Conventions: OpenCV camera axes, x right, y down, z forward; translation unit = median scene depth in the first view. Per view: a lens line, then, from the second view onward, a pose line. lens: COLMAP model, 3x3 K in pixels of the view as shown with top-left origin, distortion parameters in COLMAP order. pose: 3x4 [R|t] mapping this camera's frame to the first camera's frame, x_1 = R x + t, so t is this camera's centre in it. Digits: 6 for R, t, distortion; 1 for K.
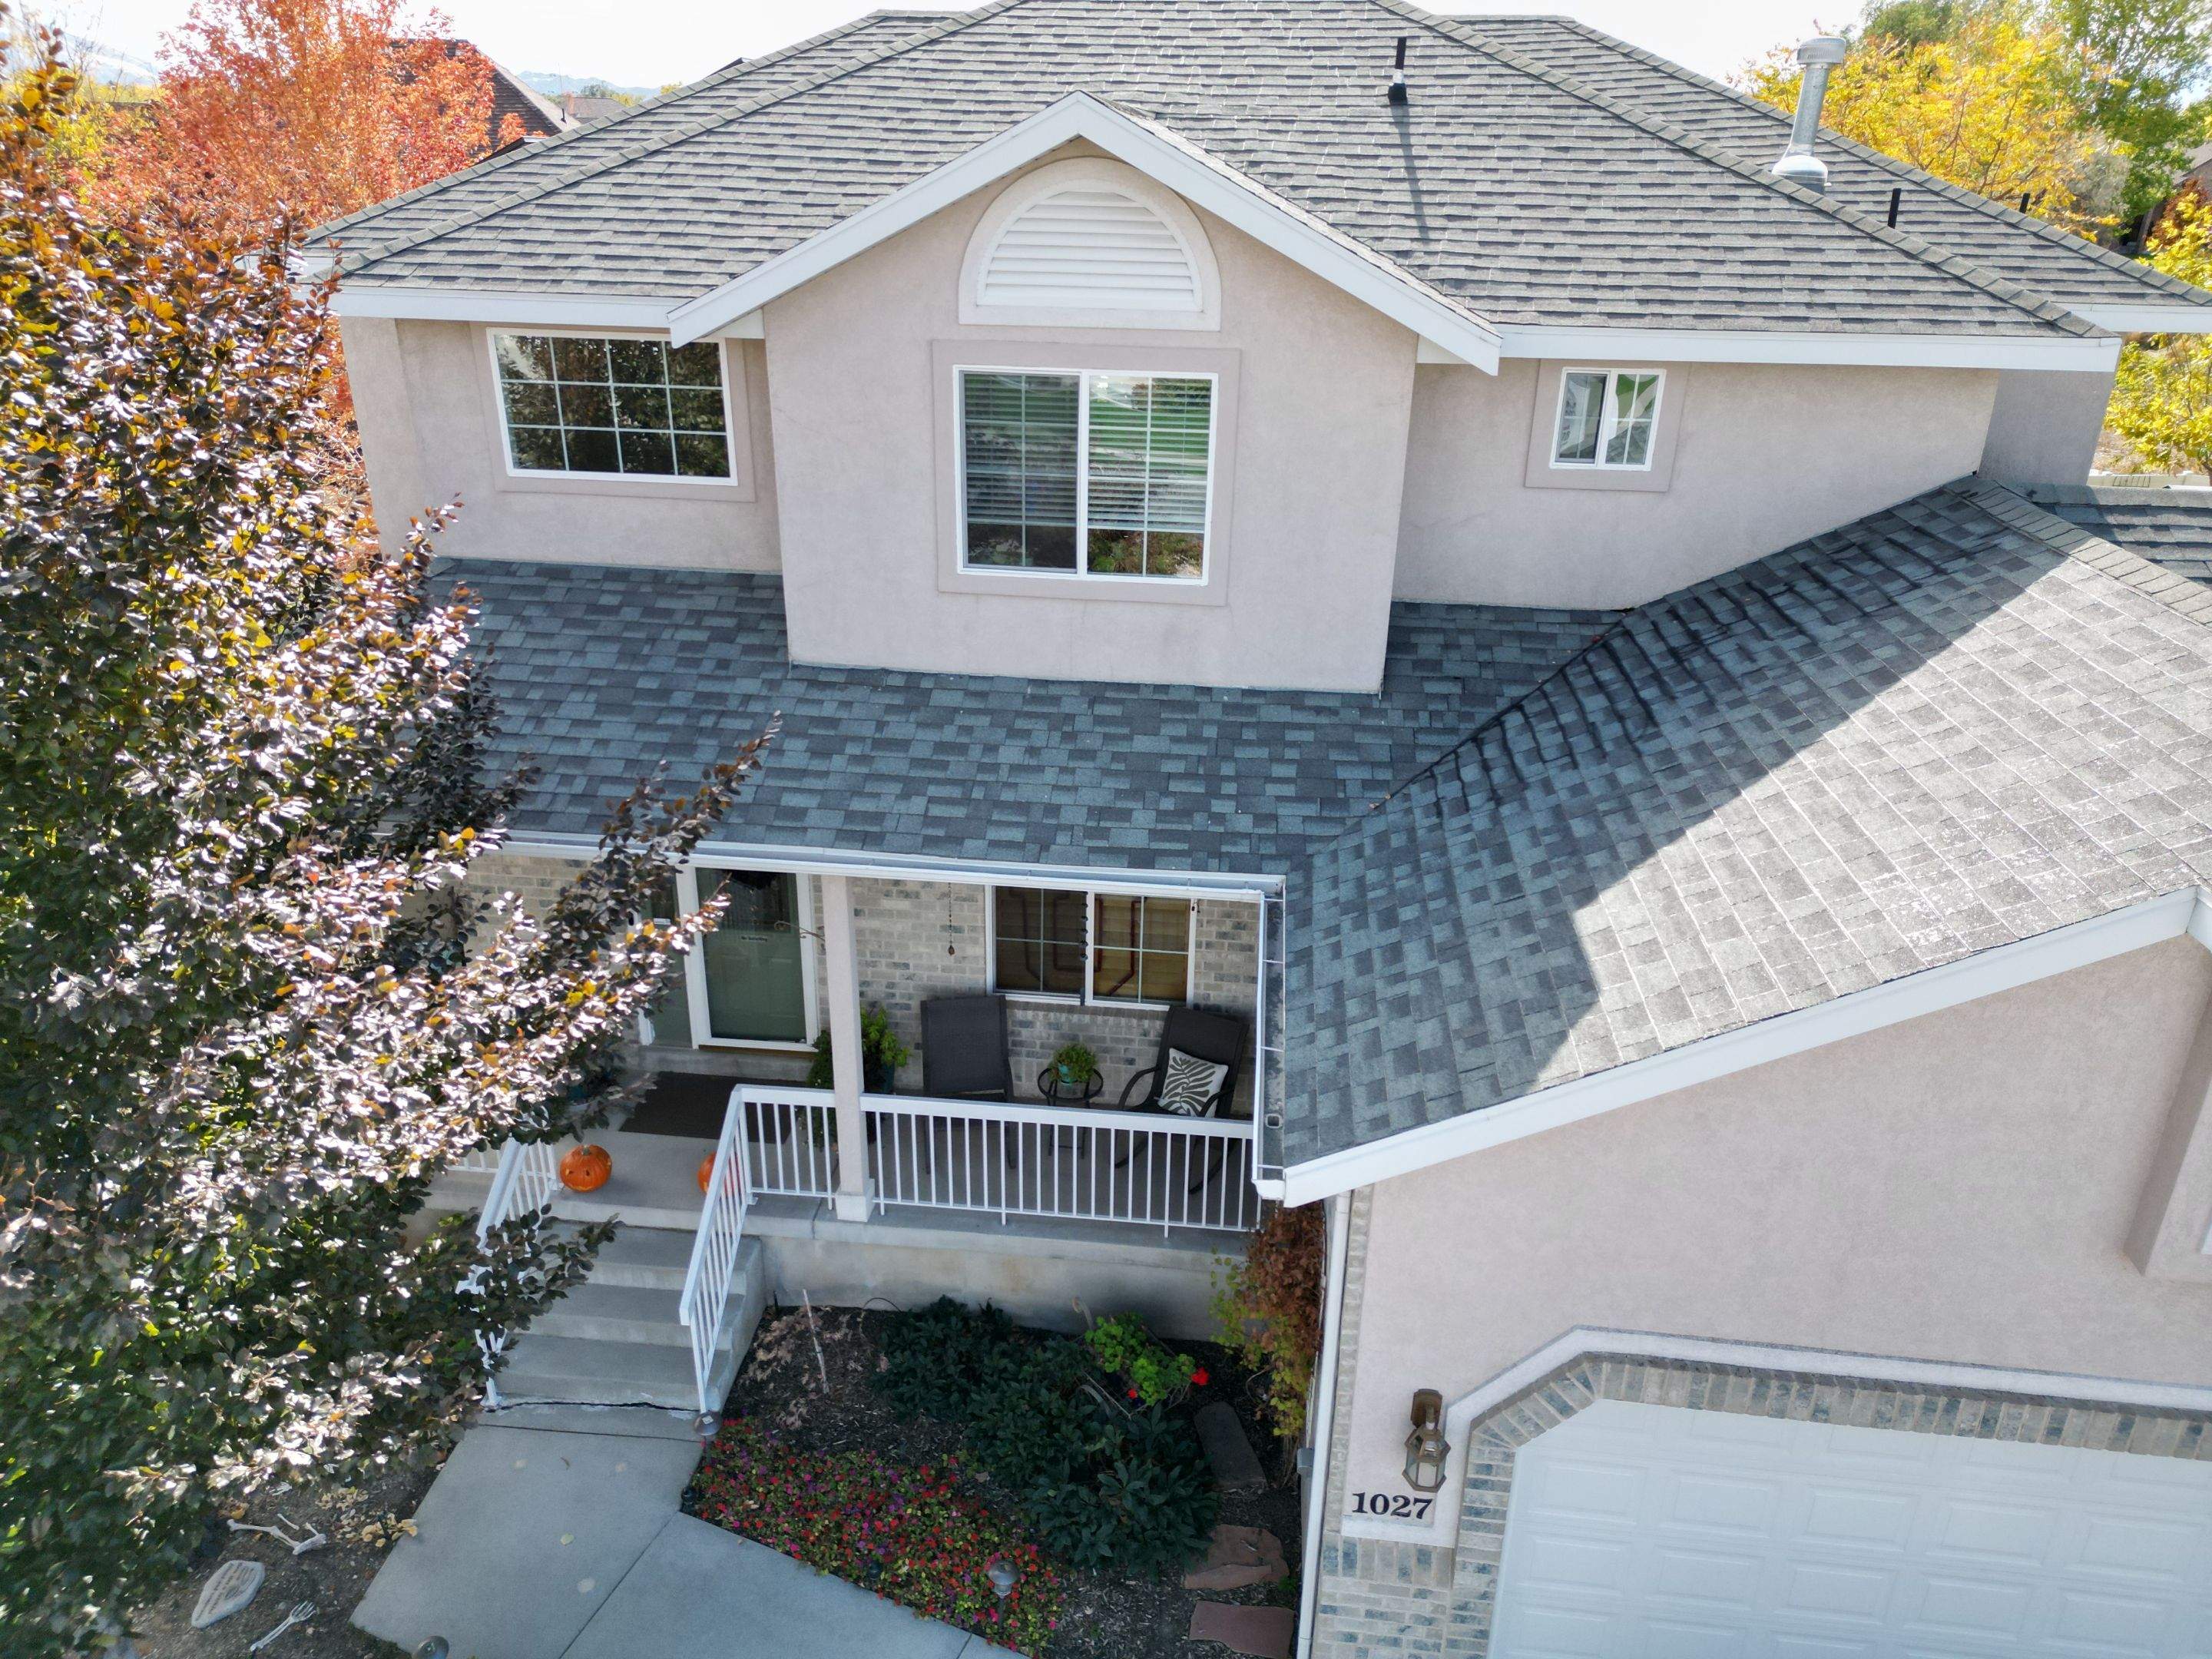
lens RADIAL K [[1669.9, 0, 1106.0], [0, 1669.9, 829.5], [0, 0, 1]] dist [0.097975, 0.003063]
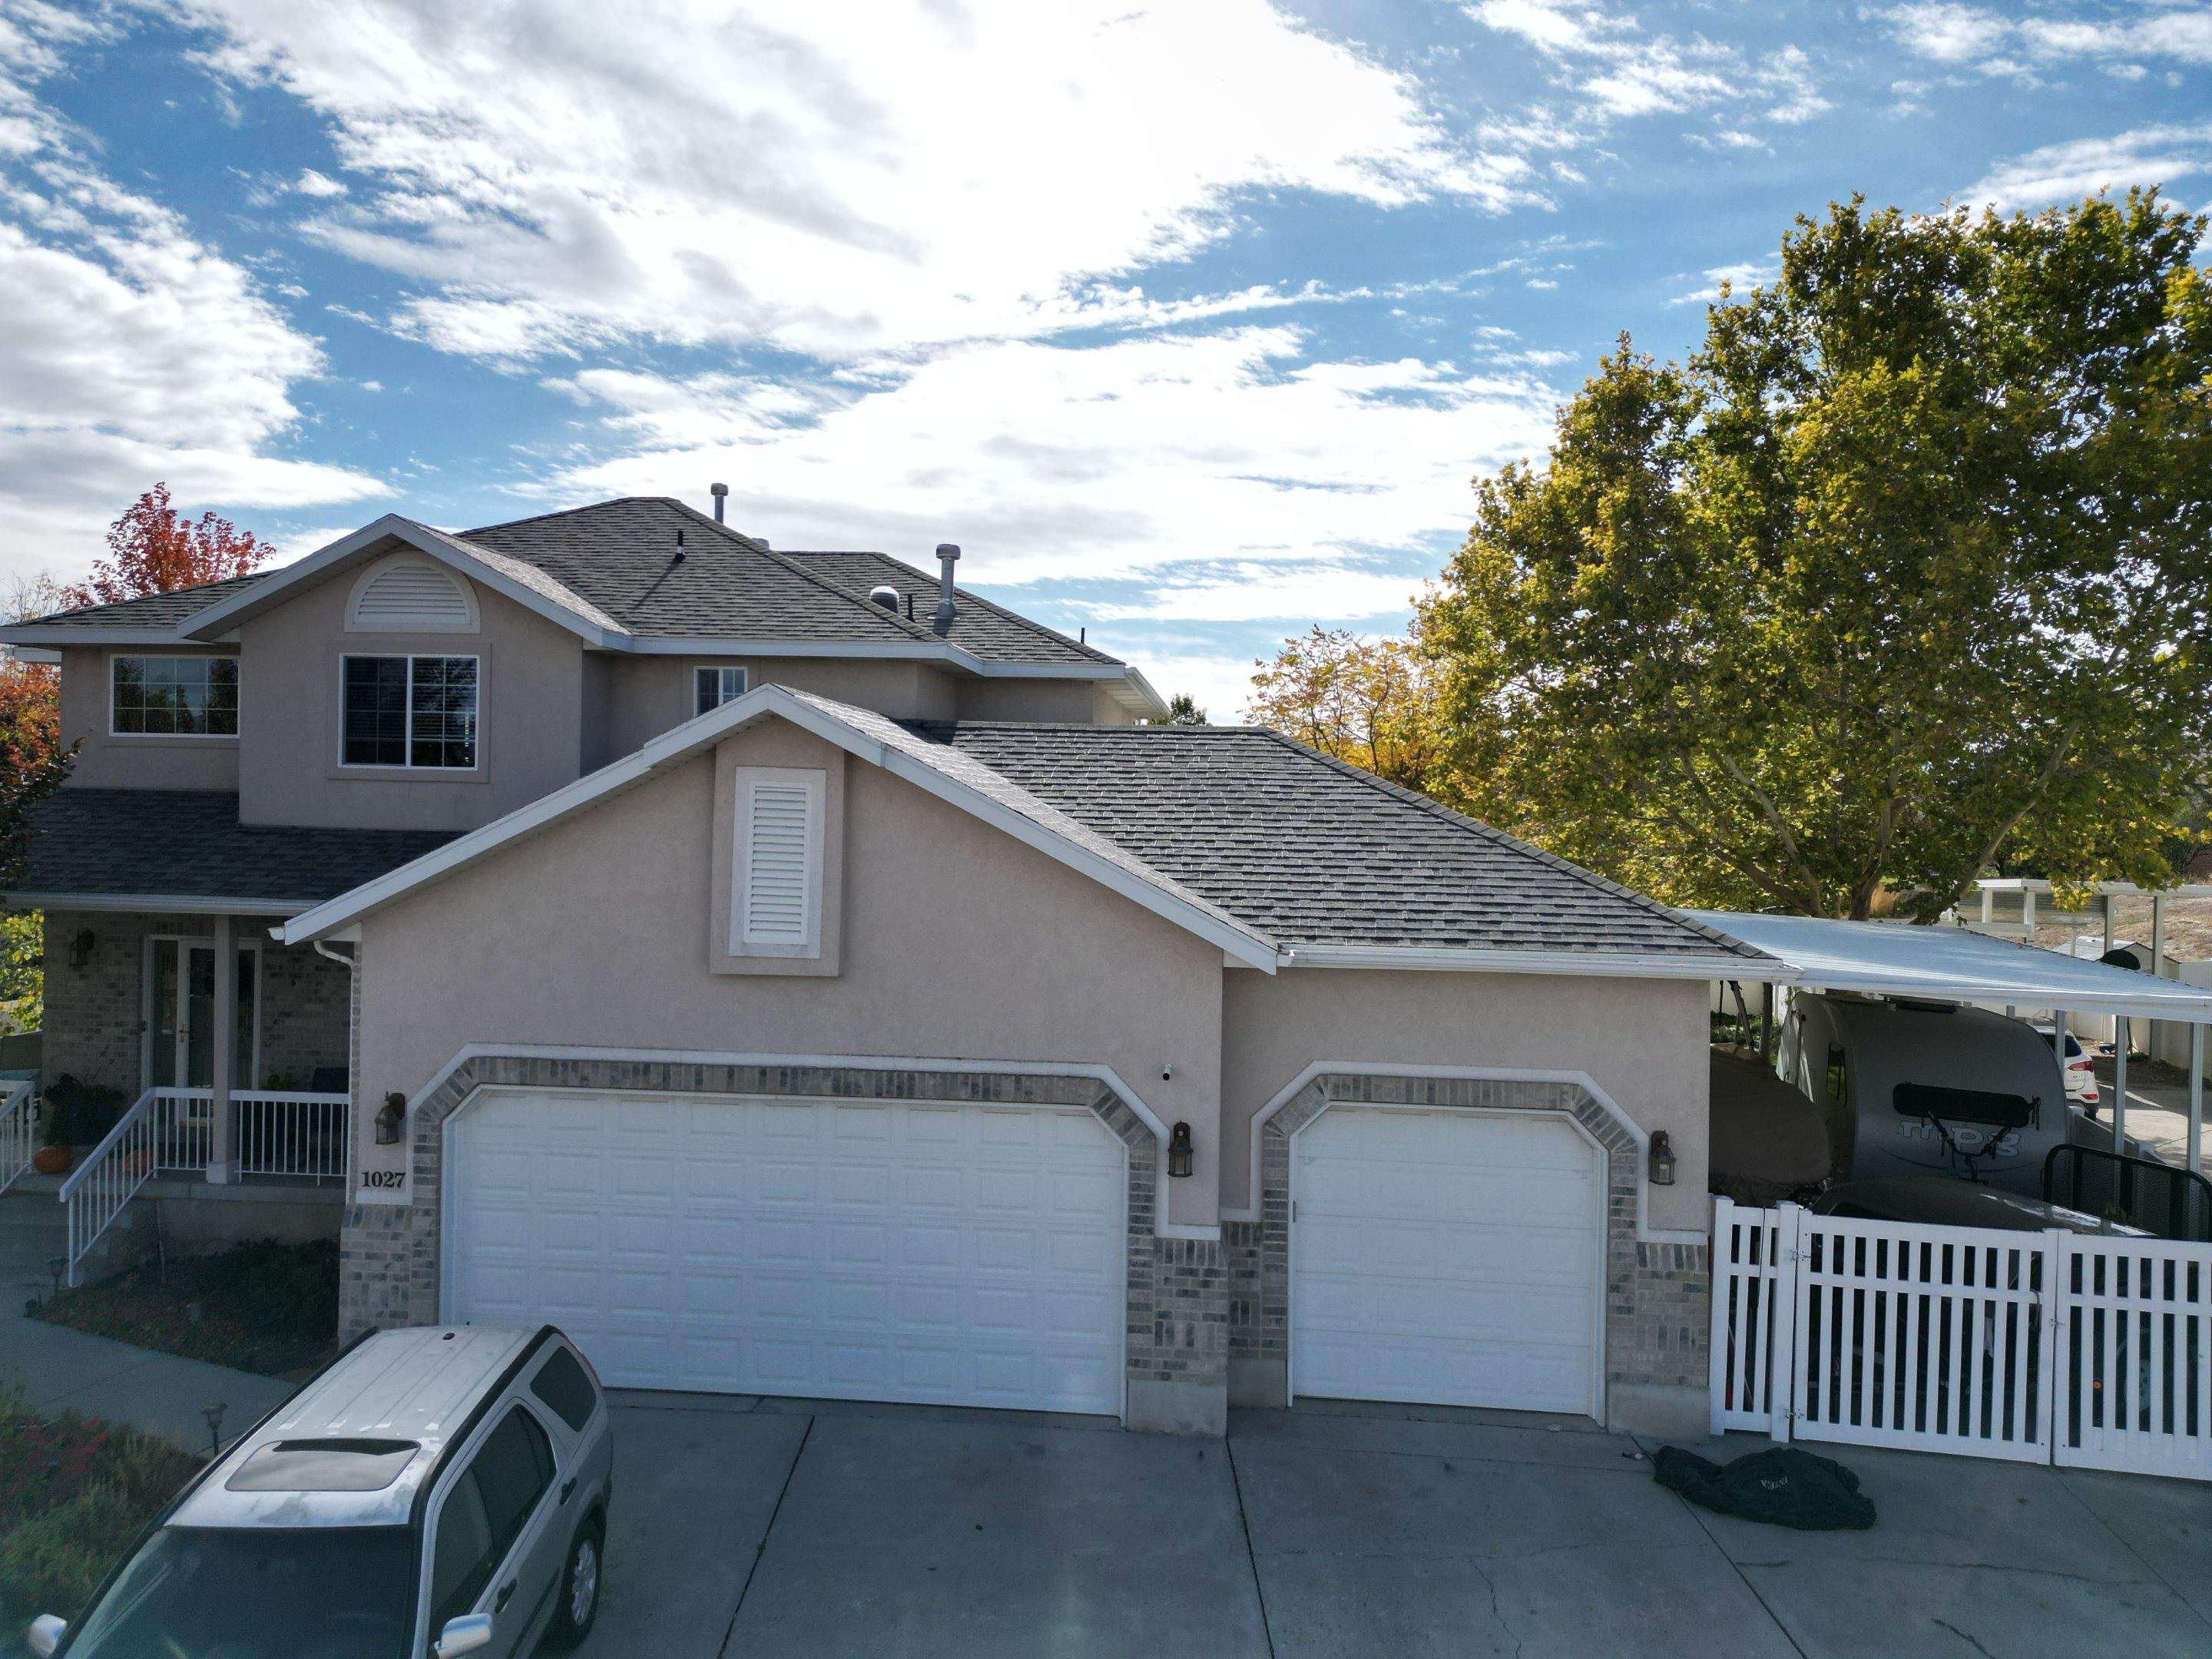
lens RADIAL K [[1669.9, 0, 1106.0], [0, 1669.9, 829.5], [0, 0, 1]] dist [0.097975, 0.003063]
pose [[0.999607, 0.014046, -0.024264, 0.874889], [-0.022621, 0.915360, -0.402001, 0.697105], [0.016564, 0.402392, 0.915318, -0.686052]]
